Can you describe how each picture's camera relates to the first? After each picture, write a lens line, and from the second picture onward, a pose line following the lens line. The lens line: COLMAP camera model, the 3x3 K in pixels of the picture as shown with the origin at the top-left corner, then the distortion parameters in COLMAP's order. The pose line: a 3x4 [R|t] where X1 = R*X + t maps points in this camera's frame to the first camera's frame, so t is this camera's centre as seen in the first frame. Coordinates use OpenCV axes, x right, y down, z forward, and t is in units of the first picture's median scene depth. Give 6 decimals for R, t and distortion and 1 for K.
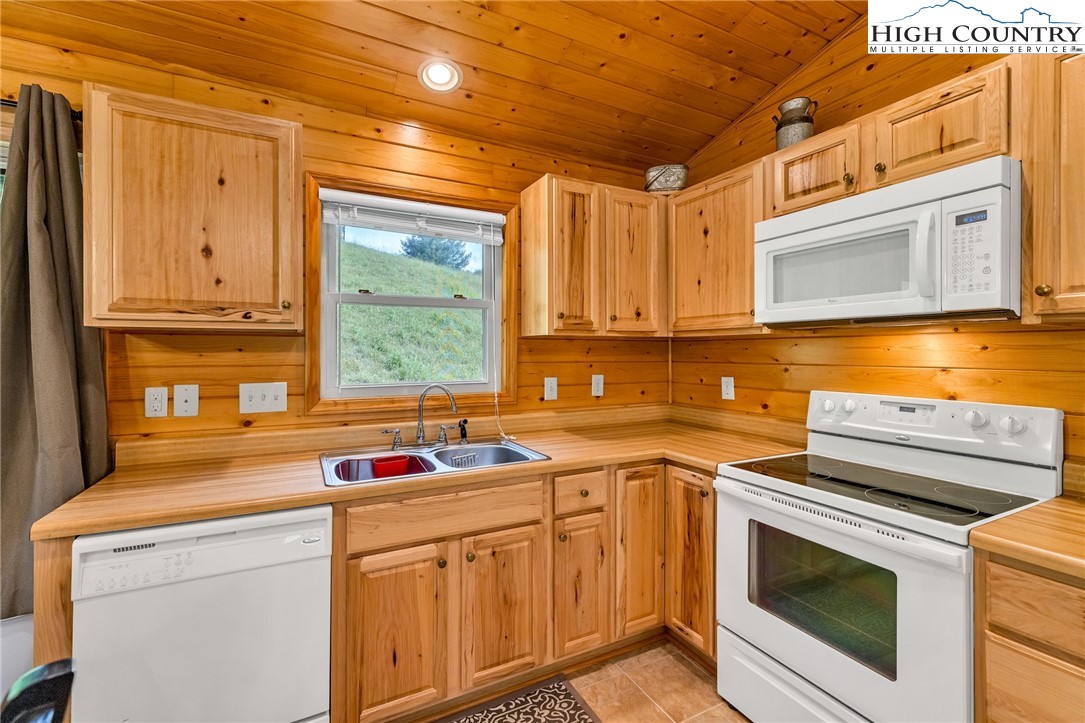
lens RADIAL K [[467.4, 0, 535.3], [0, 467.4, 351.4], [0, 0, 1]] dist [0.001409, -0.000500]
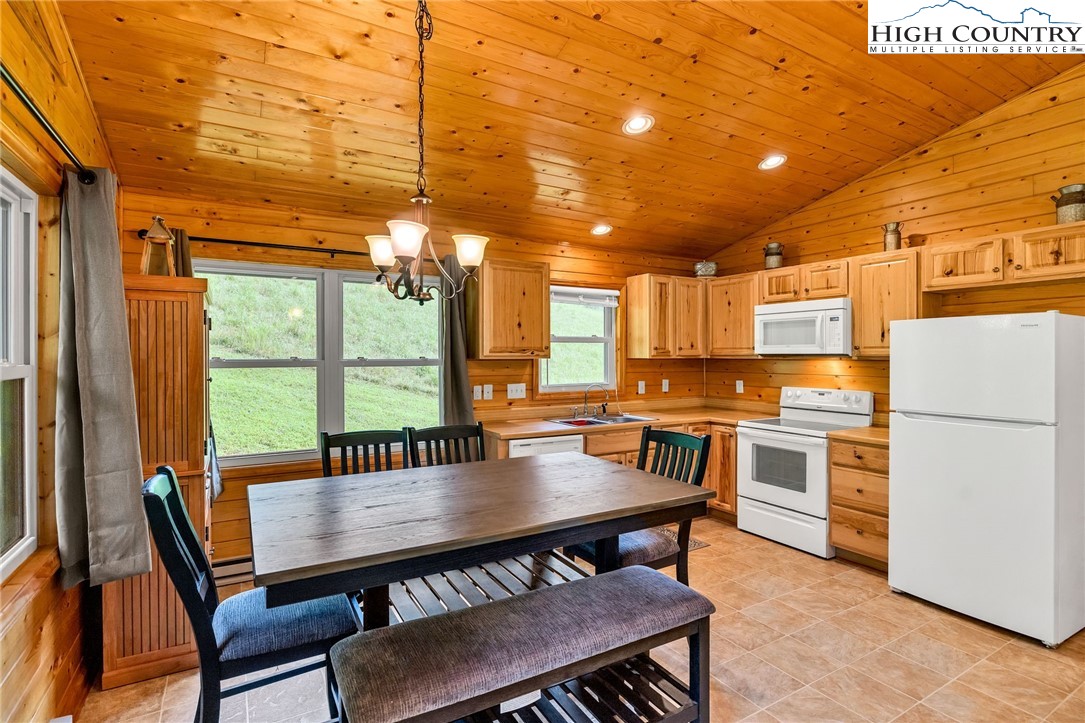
lens RADIAL K [[524.8, 0, 542.1], [0, 524.8, 355.1], [0, 0, 1]] dist [-0.011354, 0.001572]
pose [[0.998341, -0.000444, 0.057572, -0.604591], [0.000456, 1.000000, -0.000195, -0.055263], [-0.057572, 0.000221, 0.998341, -1.263148]]
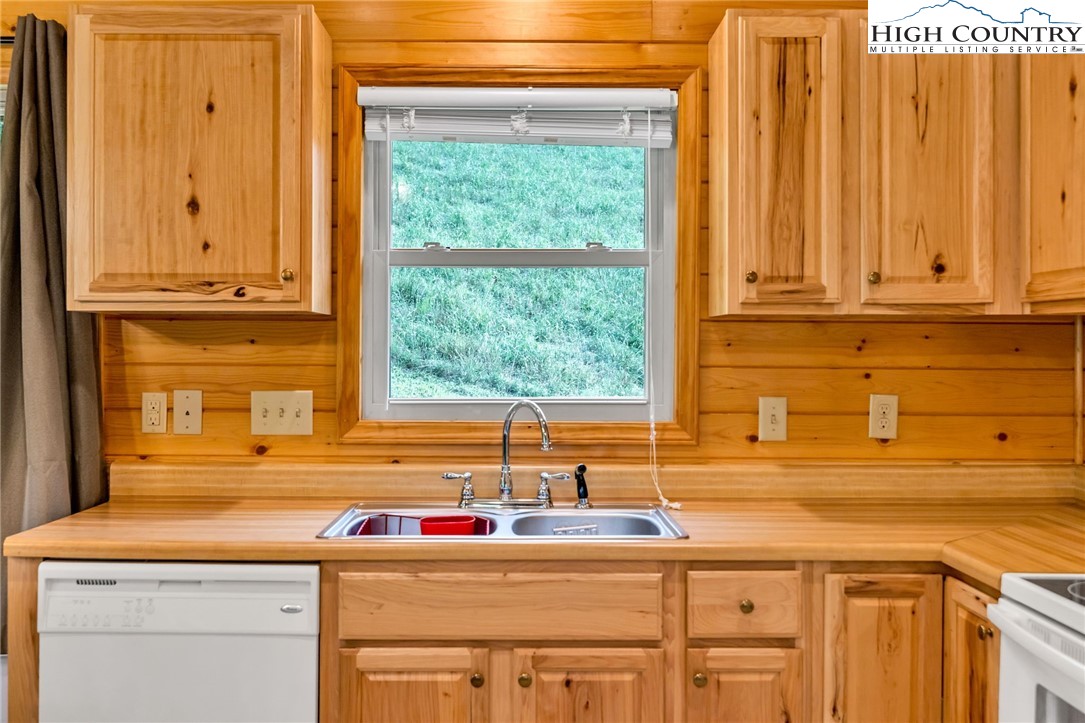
lens RADIAL K [[1082.8, 0, 531.5], [0, 1082.8, 353.1], [0, 0, 1]] dist [-0.011480, 0.000000]
pose [[0.895391, 0.005613, -0.445246, 0.428571], [-0.004149, 0.999982, 0.004264, 0.005356], [0.445262, -0.001971, 0.895398, -0.226922]]
